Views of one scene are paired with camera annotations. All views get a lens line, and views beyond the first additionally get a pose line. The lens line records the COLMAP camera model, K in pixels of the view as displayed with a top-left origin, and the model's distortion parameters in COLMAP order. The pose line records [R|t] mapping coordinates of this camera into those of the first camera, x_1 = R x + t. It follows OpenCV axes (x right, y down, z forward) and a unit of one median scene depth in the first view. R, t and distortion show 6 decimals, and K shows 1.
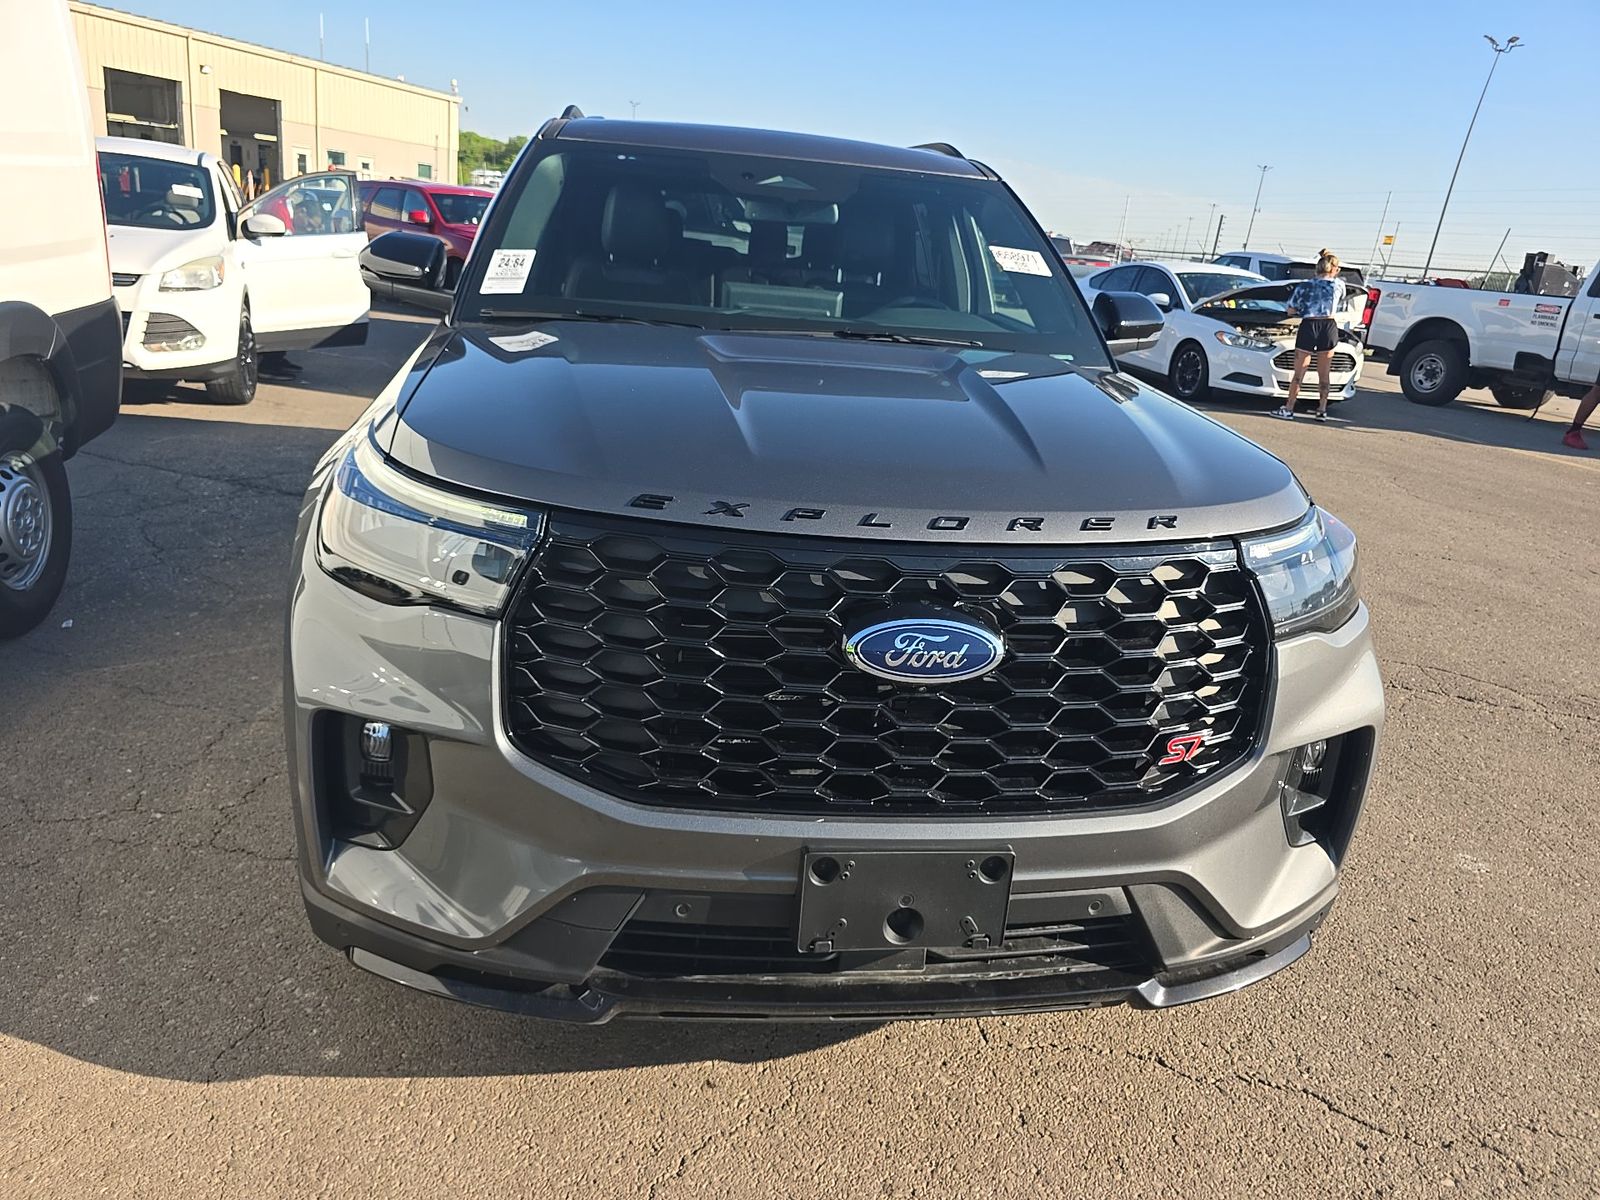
lens RADIAL K [[1079.9, 0, 800.0], [0, 1079.9, 600.0], [0, 0, 1]] dist [0.037720, -0.045304]
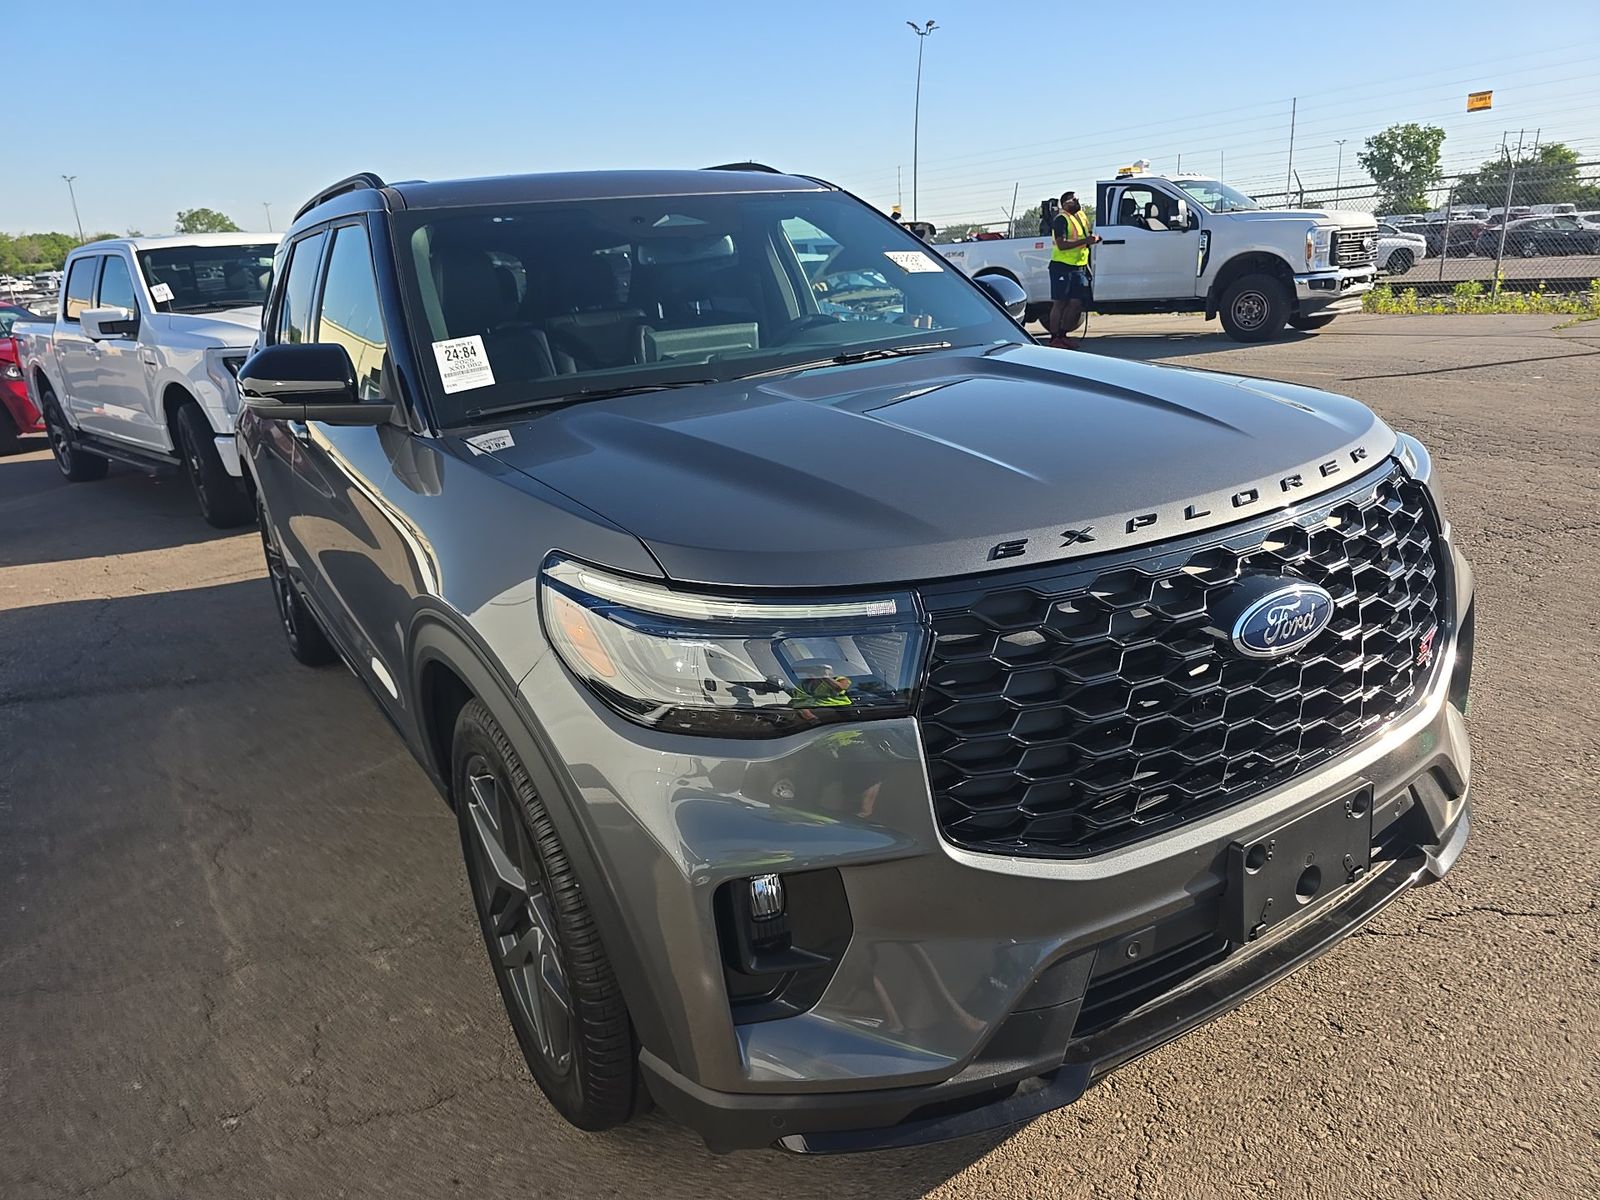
lens RADIAL K [[1055.0, 0, 819.4], [0, 1055.0, 604.1], [0, 0, 1]] dist [0.066533, -0.079775]
pose [[0.903989, -0.268963, 0.332360, -0.575915], [0.271378, 0.961638, 0.040082, -0.120309], [-0.330391, 0.053961, 0.942300, 0.176162]]
